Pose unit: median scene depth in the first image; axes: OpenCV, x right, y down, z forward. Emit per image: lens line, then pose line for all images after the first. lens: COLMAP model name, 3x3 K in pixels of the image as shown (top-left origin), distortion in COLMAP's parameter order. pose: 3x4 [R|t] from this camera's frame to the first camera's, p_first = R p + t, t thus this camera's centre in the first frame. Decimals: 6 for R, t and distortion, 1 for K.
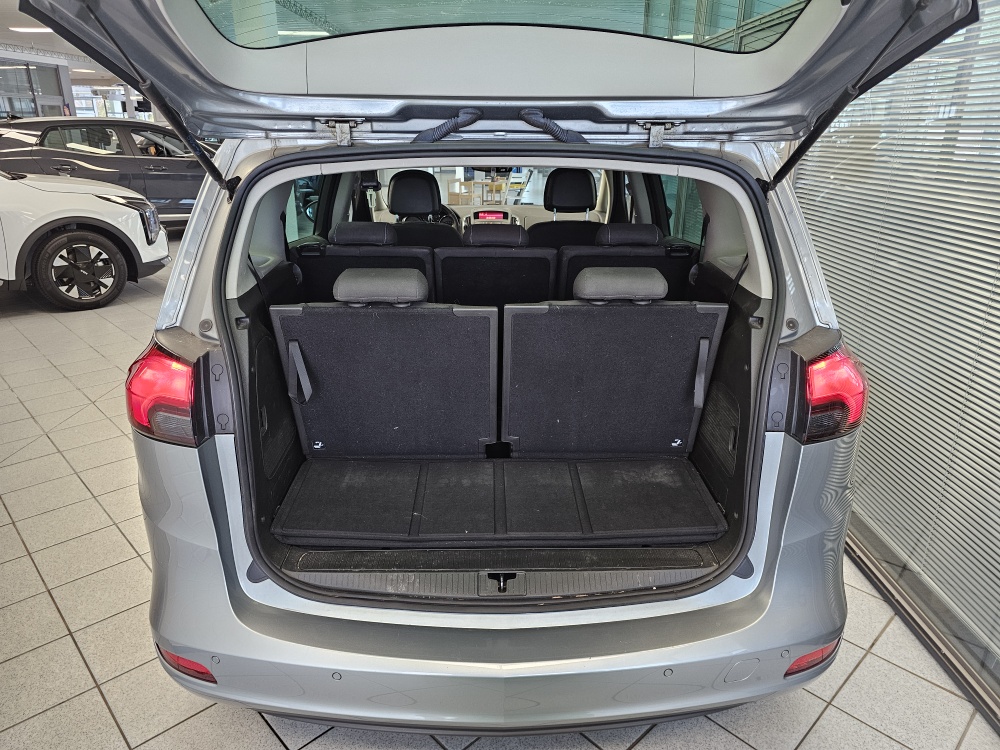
lens RADIAL K [[667.8, 0, 496.4], [0, 667.8, 360.1], [0, 0, 1]] dist [0.069983, -0.077950]
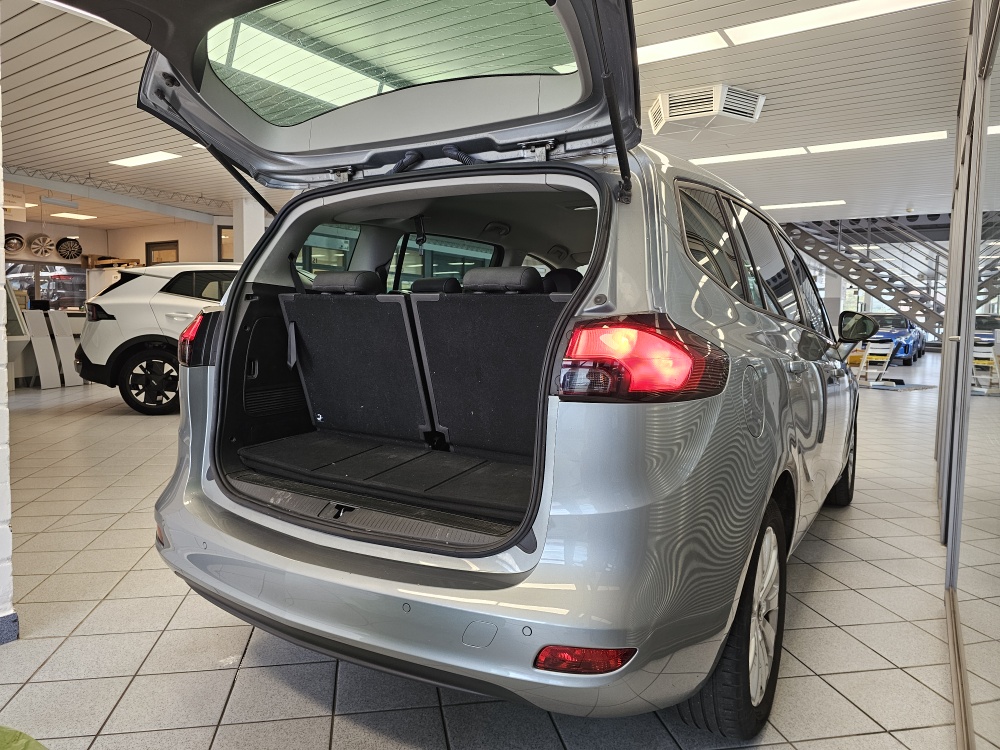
lens RADIAL K [[667.8, 0, 496.4], [0, 667.8, 360.1], [0, 0, 1]] dist [0.069983, -0.077950]
pose [[0.839349, 0.047250, -0.541536, 0.838383], [-0.190754, 0.958466, -0.212029, 0.271571], [0.509025, 0.281266, 0.813500, 0.119476]]
